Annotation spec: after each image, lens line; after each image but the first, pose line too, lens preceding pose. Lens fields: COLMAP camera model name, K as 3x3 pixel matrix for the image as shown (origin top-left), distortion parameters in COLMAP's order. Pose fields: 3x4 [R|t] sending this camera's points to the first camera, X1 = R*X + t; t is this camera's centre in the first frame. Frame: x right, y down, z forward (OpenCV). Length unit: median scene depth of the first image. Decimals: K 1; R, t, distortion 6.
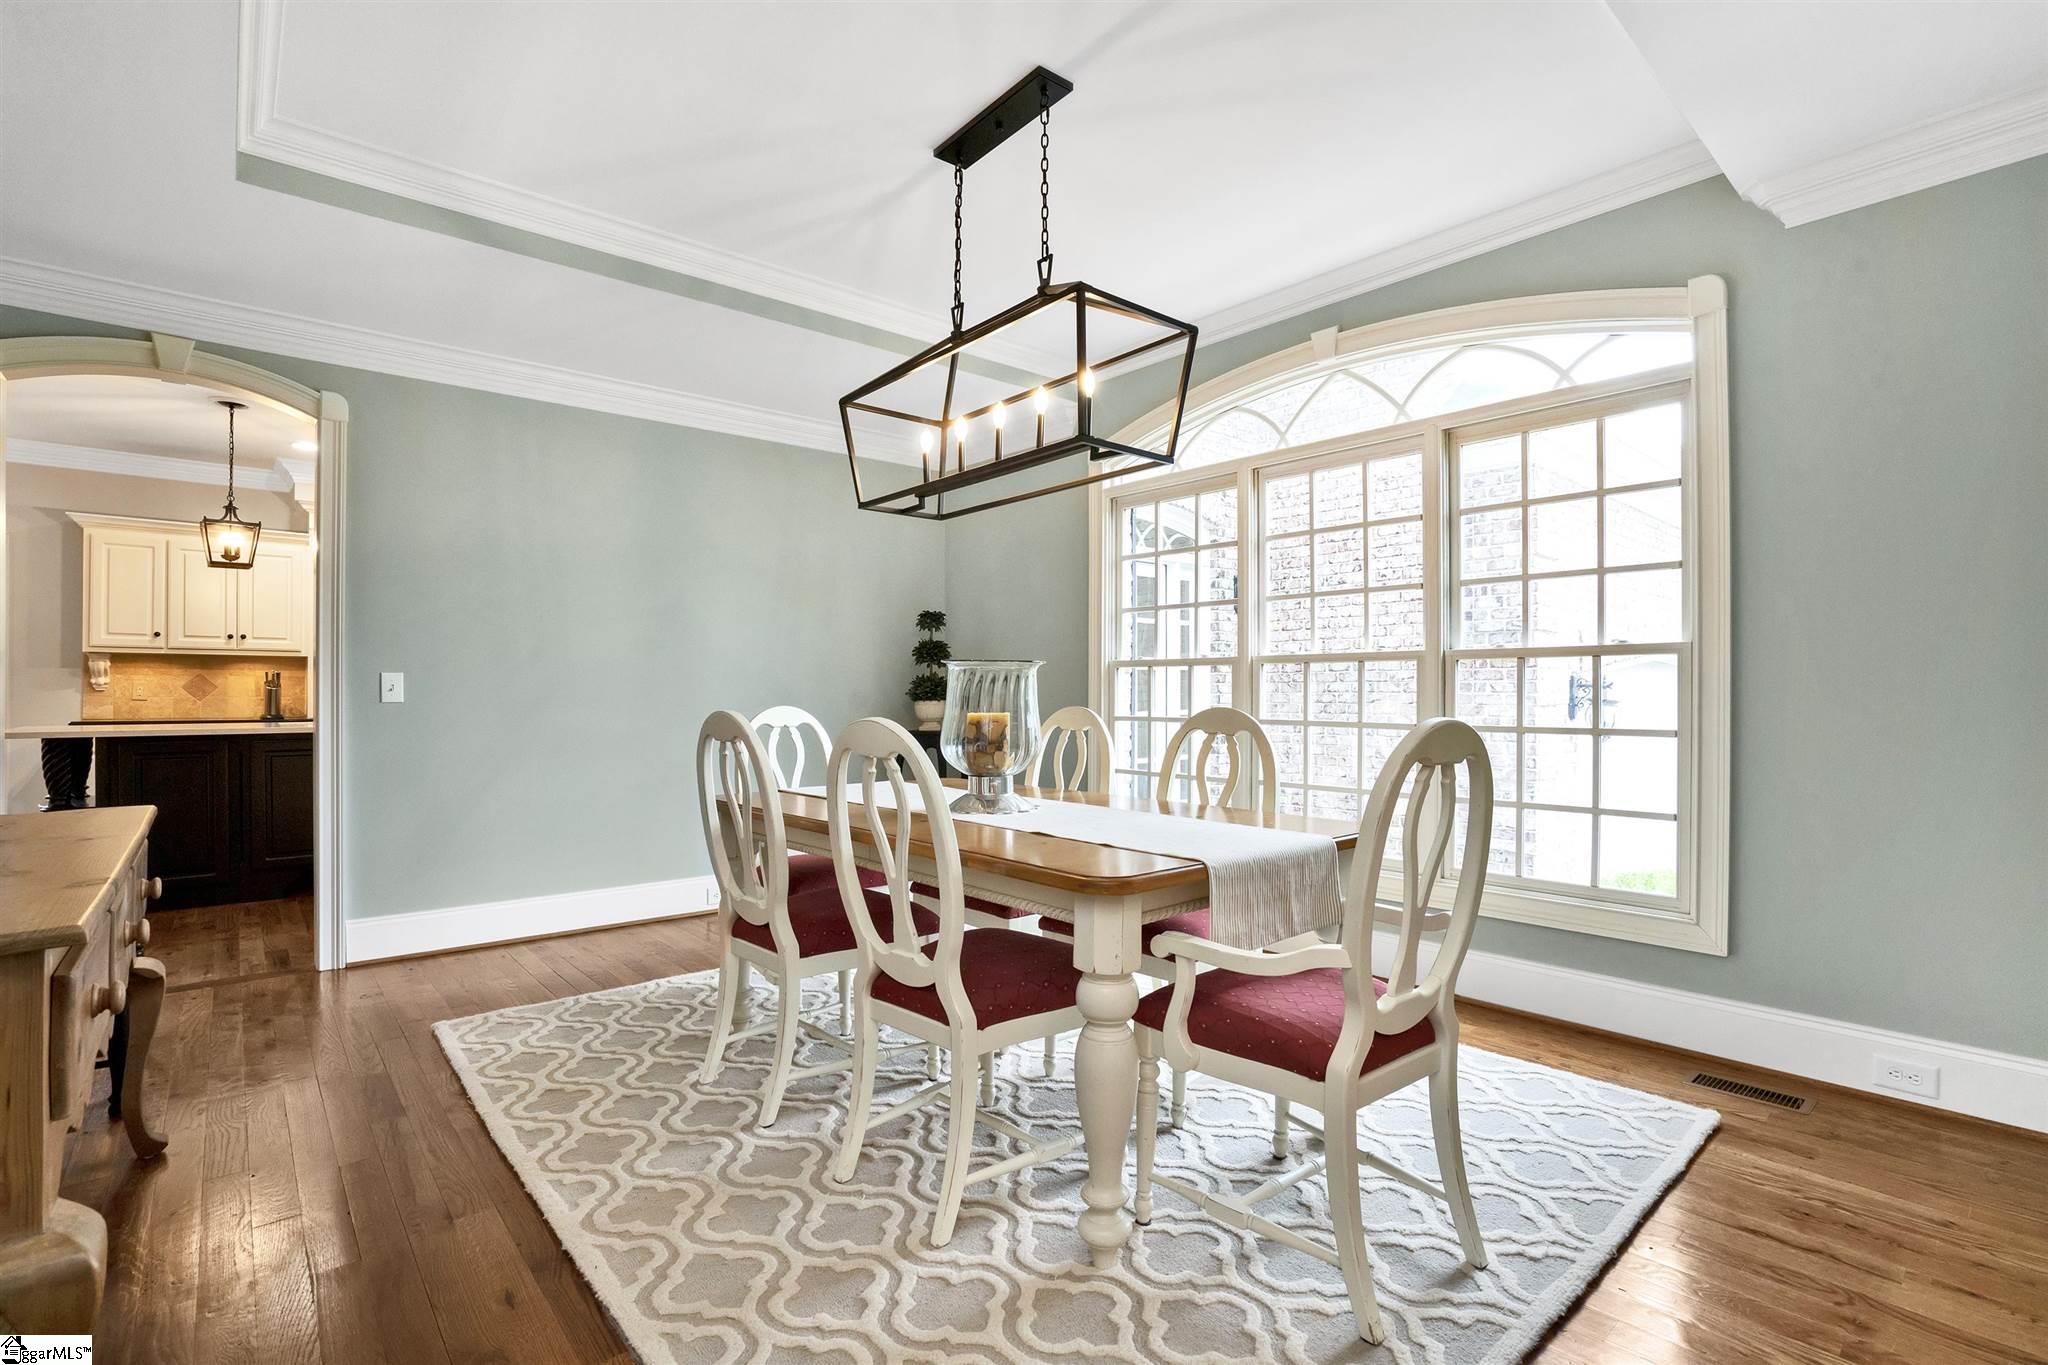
lens RADIAL K [[950.6, 0, 1047.7], [0, 950.6, 689.1], [0, 0, 1]] dist [-0.069506, 0.017151]
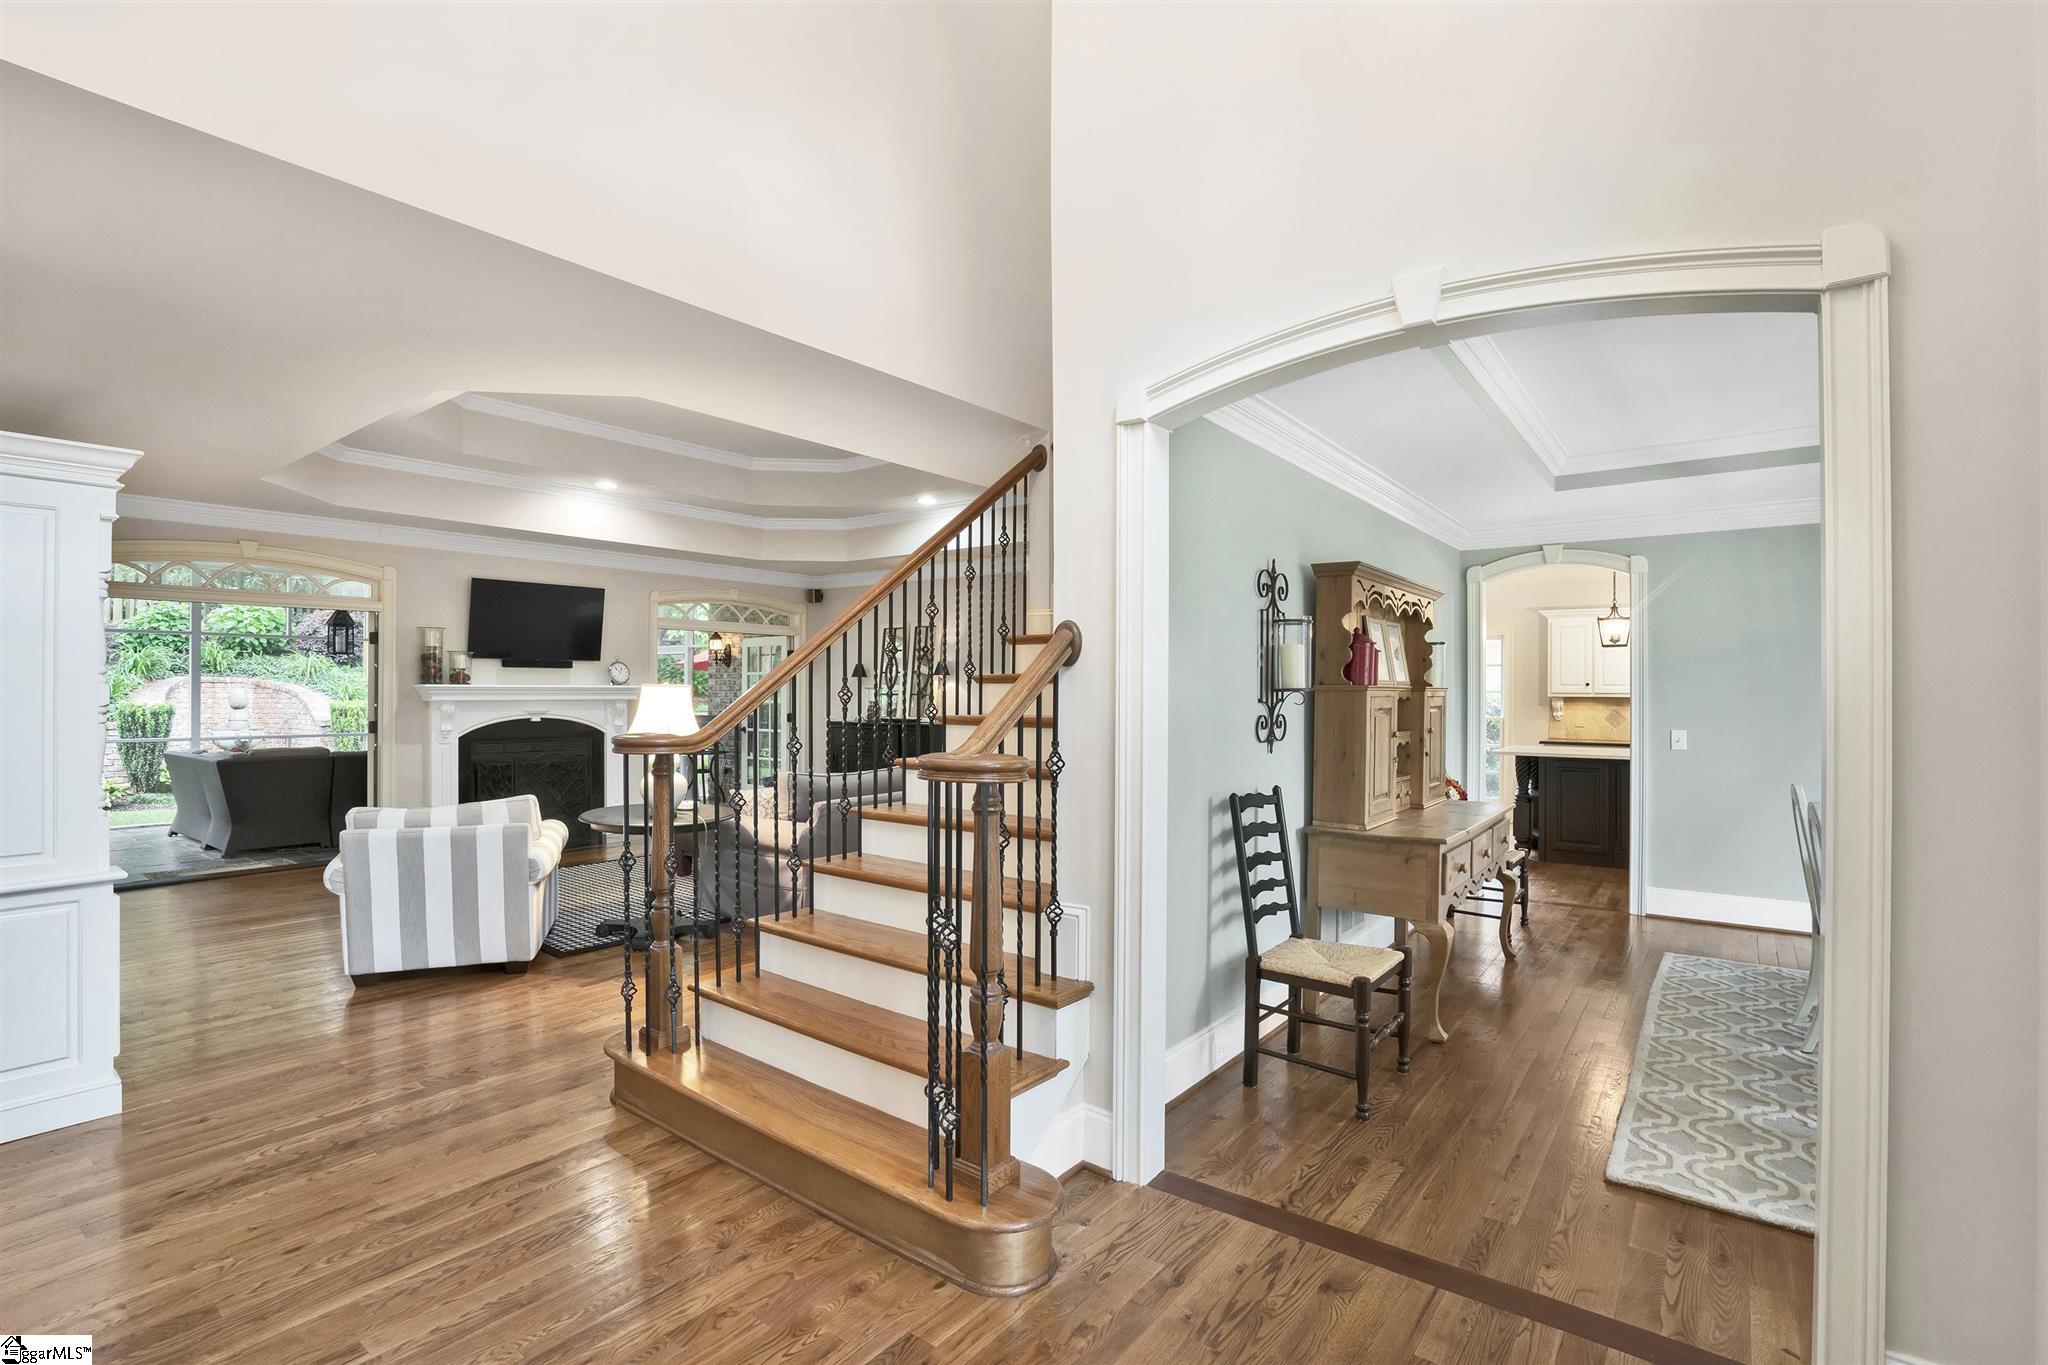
lens RADIAL K [[950.6, 0, 1047.7], [0, 950.6, 689.1], [0, 0, 1]] dist [-0.069506, 0.017151]
pose [[0.210323, -0.004205, -0.977623, 0.584793], [0.004502, 0.999984, -0.003333, -0.089478], [0.977622, -0.003700, 0.210338, -0.355426]]
